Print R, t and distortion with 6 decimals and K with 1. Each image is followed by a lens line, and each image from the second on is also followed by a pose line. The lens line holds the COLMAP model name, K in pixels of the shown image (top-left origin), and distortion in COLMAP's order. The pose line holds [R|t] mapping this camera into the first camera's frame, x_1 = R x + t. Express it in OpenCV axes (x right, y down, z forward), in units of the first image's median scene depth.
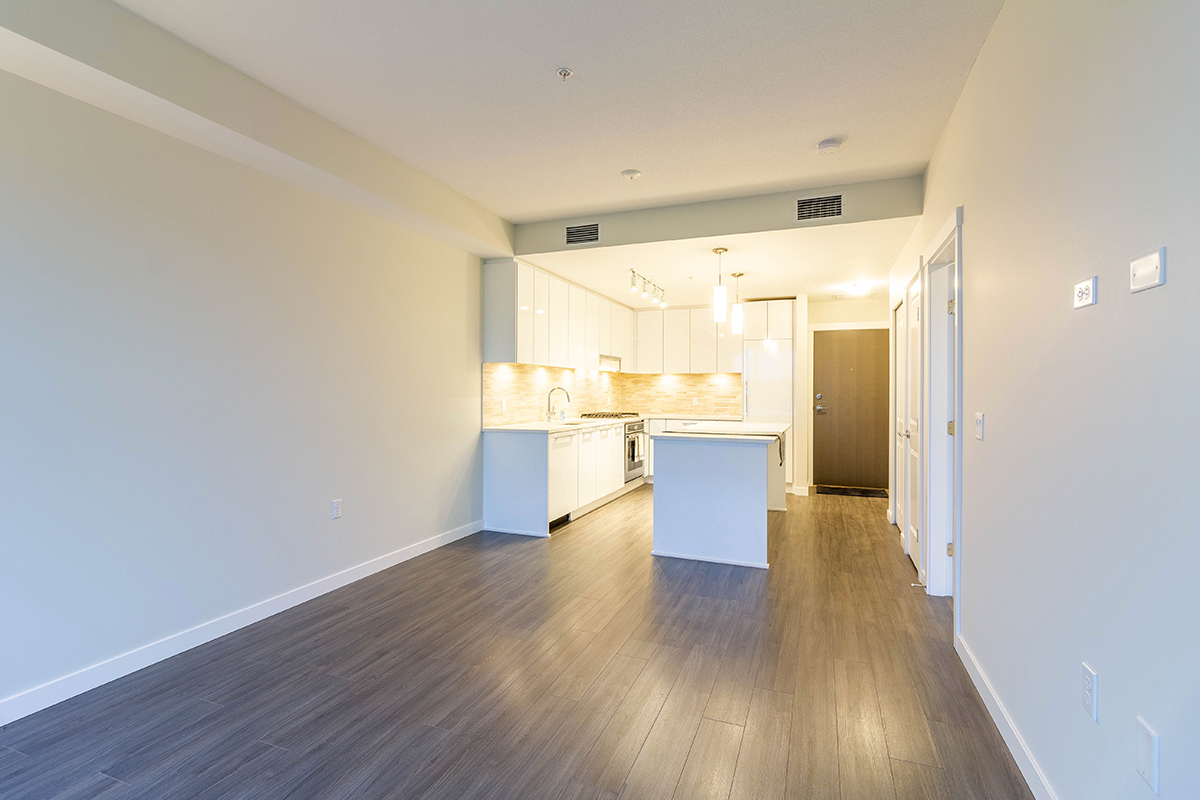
lens RADIAL K [[555.9, 0, 600.8], [0, 555.9, 390.7], [0, 0, 1]] dist [0.001257, 0.000702]
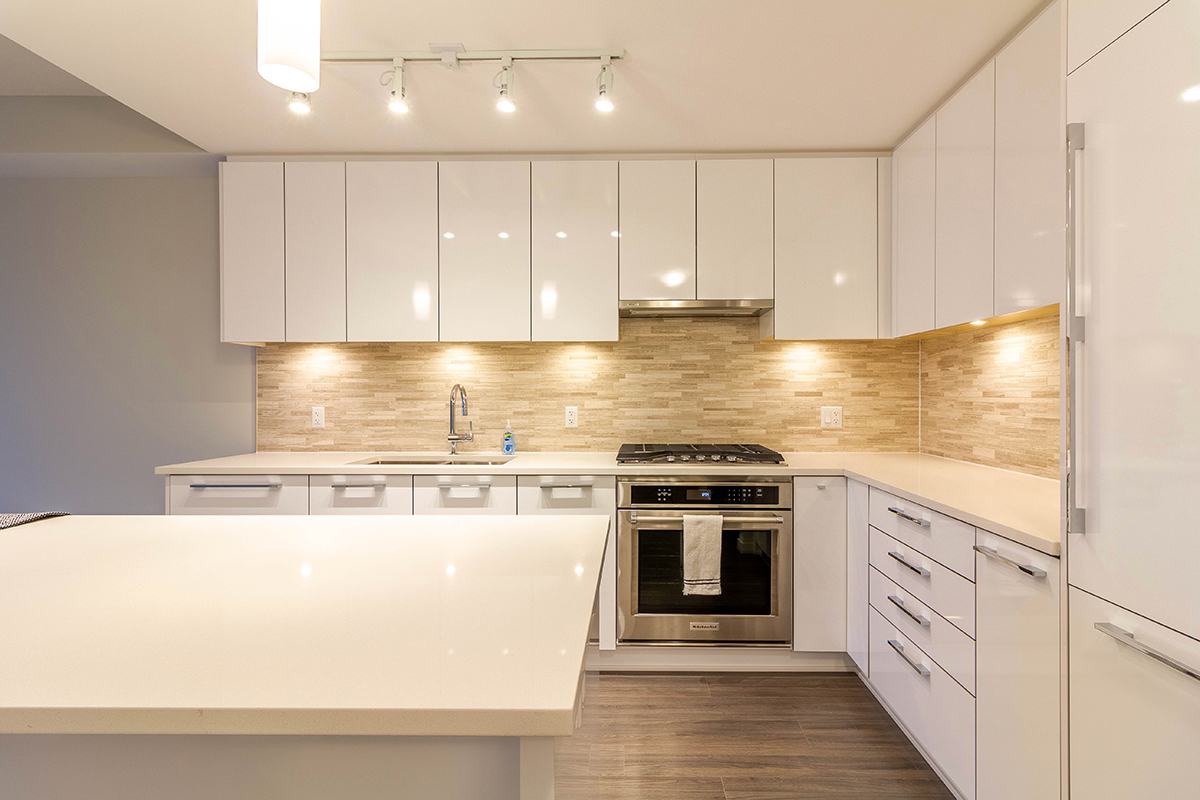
lens RADIAL K [[555.9, 0, 620.0], [0, 555.9, 398.7], [0, 0, 1]] dist [0.001257, 0.000702]
pose [[0.363535, 0.003439, -0.931574, 0.475348], [0.003813, 0.999979, 0.005179, 0.005451], [0.931573, -0.005434, 0.363515, 1.065579]]
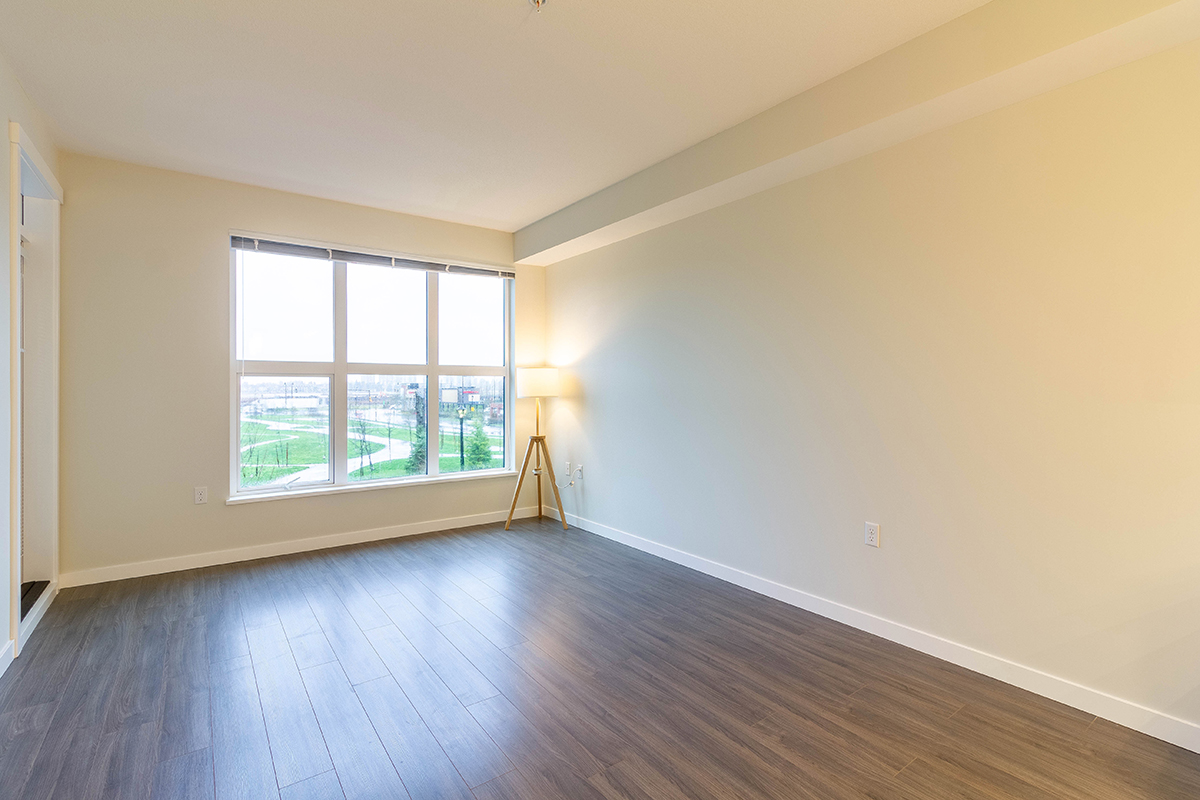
lens RADIAL K [[555.9, 0, 605.5], [0, 555.9, 389.5], [0, 0, 1]] dist [0.001257, 0.000702]
pose [[-0.530607, -0.001414, -0.847617, 0.265866], [-0.001735, 0.999998, -0.000583, 0.001972], [0.847616, 0.001161, -0.530609, 0.703292]]
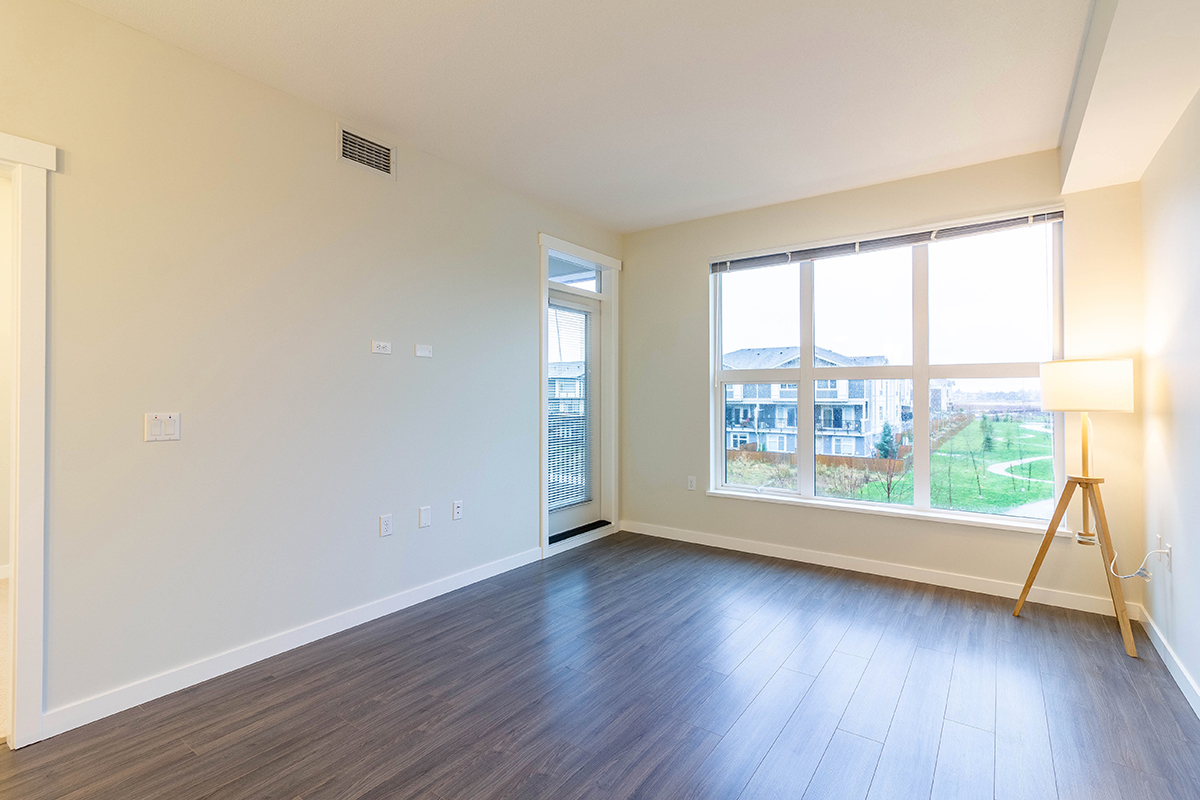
lens RADIAL K [[555.9, 0, 600.8], [0, 555.9, 392.7], [0, 0, 1]] dist [0.001257, 0.000702]
pose [[-0.970038, -0.004194, 0.242917, -0.129735], [-0.005092, 0.999982, -0.003069, 0.000796], [-0.242899, -0.004214, -0.970042, 0.758339]]
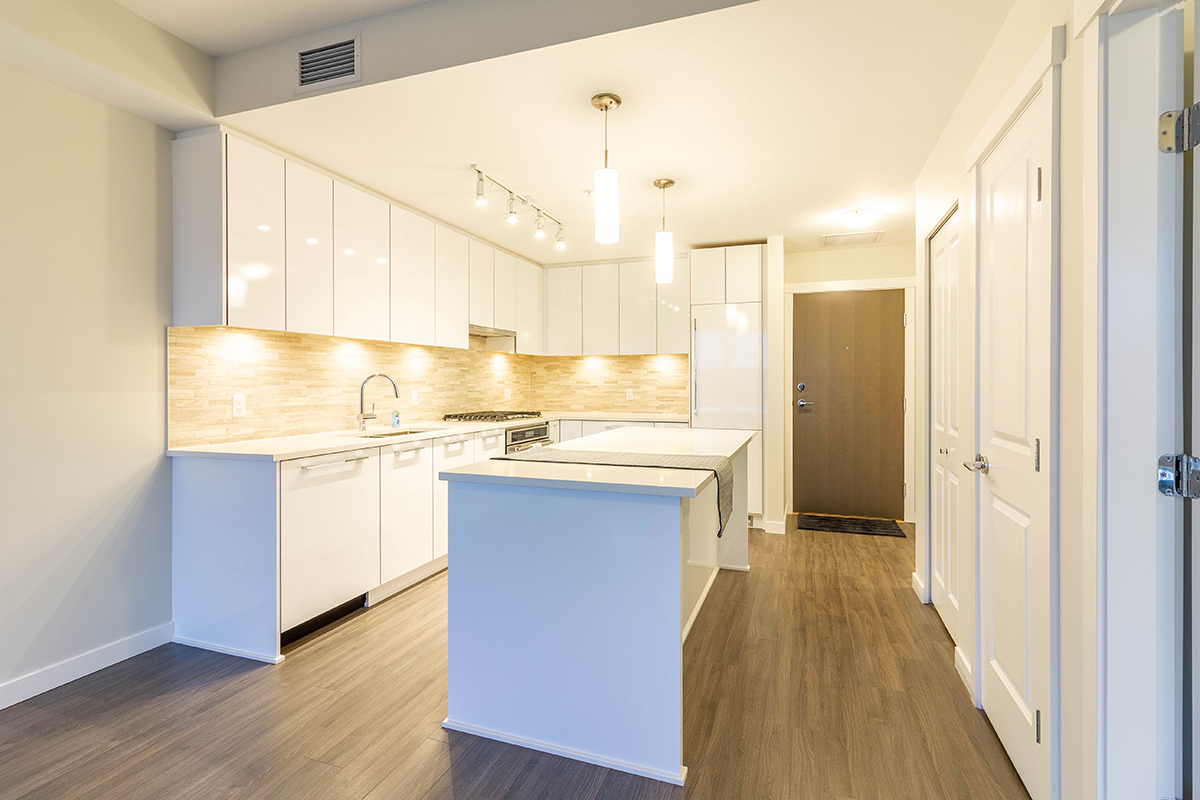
lens RADIAL K [[555.9, 0, 597.6], [0, 555.9, 383.0], [0, 0, 1]] dist [0.001257, 0.000702]
pose [[0.999797, -0.004065, 0.019755, 0.171172], [0.004011, 0.999988, 0.002753, 0.003818], [-0.019765, -0.002673, 0.999801, 0.427403]]
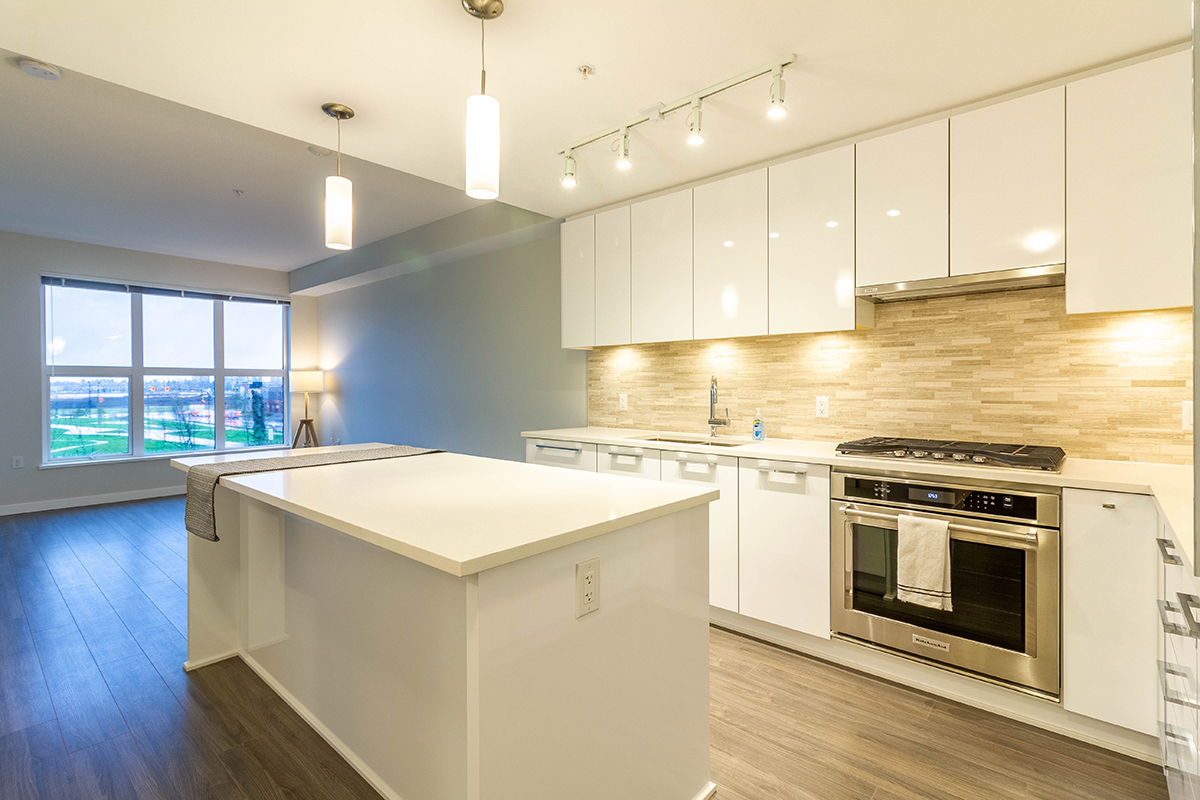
lens RADIAL K [[555.9, 0, 620.8], [0, 555.9, 390.7], [0, 0, 1]] dist [0.001257, 0.000702]
pose [[-0.314119, 0.005072, -0.949370, 0.538065], [0.001963, 0.999987, 0.004693, 0.007254], [0.949381, -0.000389, -0.314125, 1.214197]]
